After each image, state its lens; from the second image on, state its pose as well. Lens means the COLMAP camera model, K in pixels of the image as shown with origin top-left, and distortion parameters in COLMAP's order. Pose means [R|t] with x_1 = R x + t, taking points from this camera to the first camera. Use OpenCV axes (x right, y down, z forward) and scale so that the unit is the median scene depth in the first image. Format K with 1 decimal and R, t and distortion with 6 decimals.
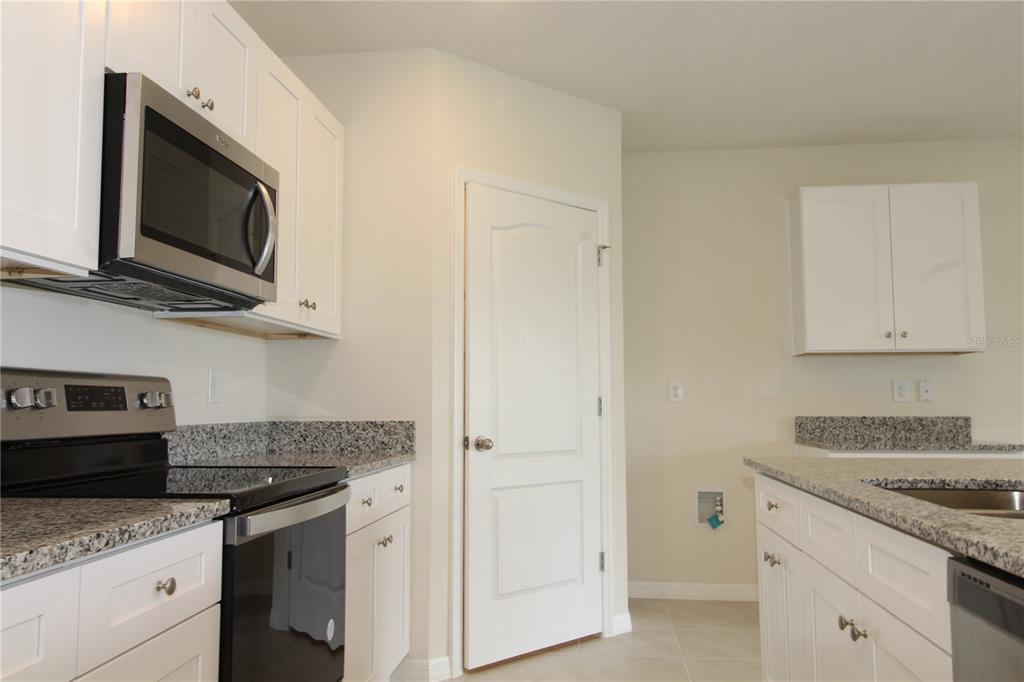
lens RADIAL K [[791.9, 0, 512.7], [0, 791.9, 342.2], [0, 0, 1]] dist [0.003184, -0.001865]
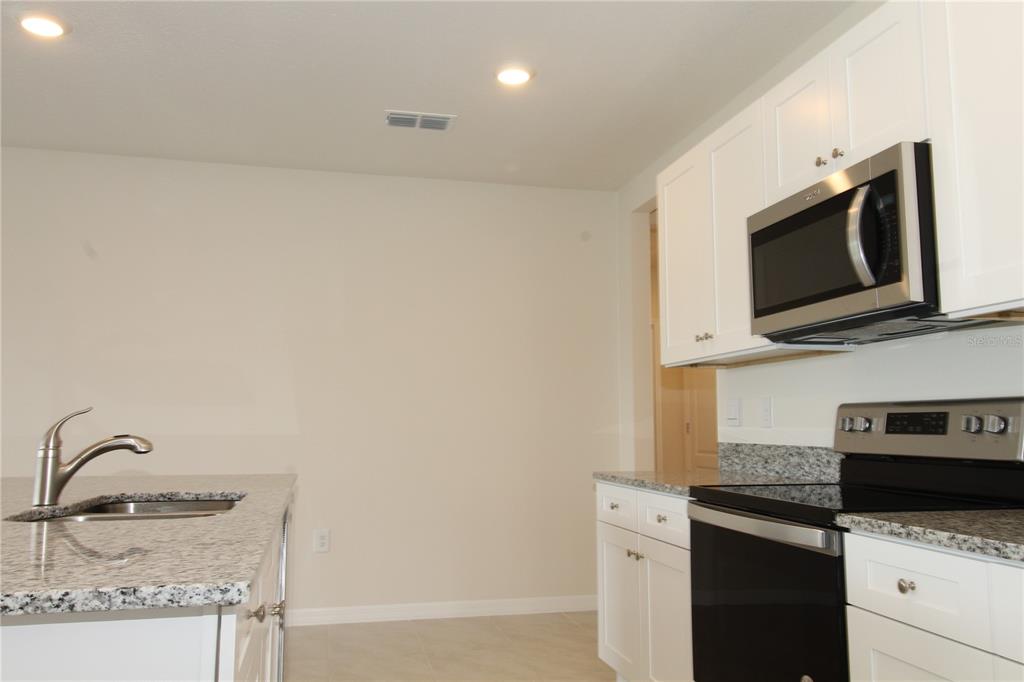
lens RADIAL K [[791.9, 0, 509.0], [0, 791.9, 339.1], [0, 0, 1]] dist [0.003184, -0.001865]
pose [[-0.942663, -0.033374, -0.332072, 0.209741], [0.028517, 0.983294, -0.179776, 0.071694], [0.332524, -0.178938, -0.925964, 0.965258]]
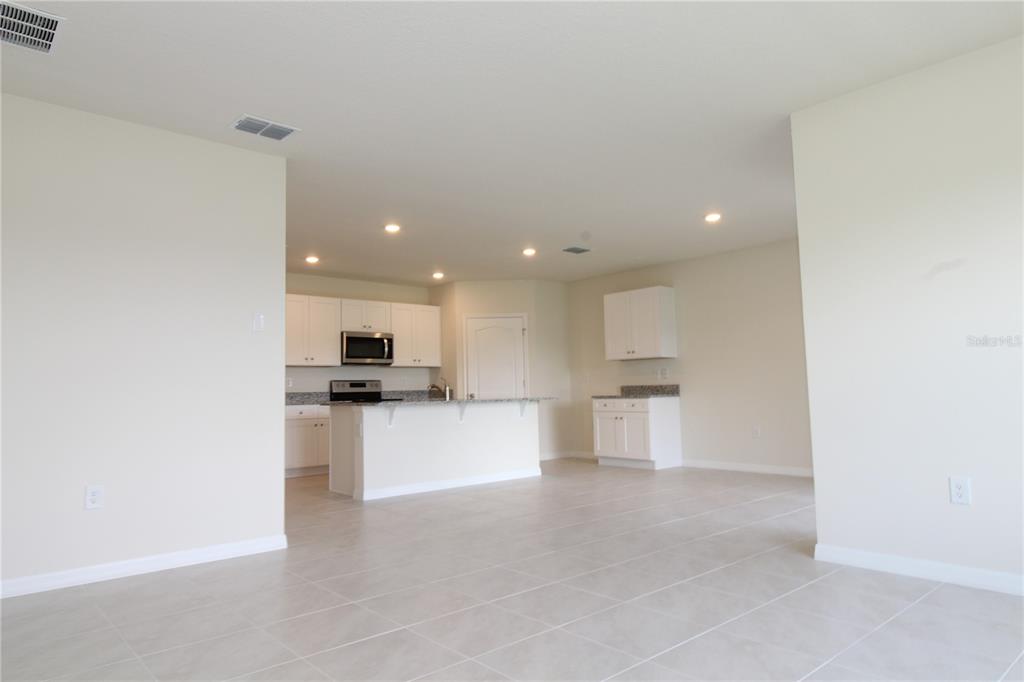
lens RADIAL K [[649.3, 0, 510.5], [0, 649.3, 339.9], [0, 0, 1]] dist [0.020310, -0.013990]
pose [[0.742349, -0.066647, -0.666691, 1.606055], [0.072262, 0.997200, -0.019225, -0.037100], [0.666106, -0.033905, 0.745086, -0.789382]]
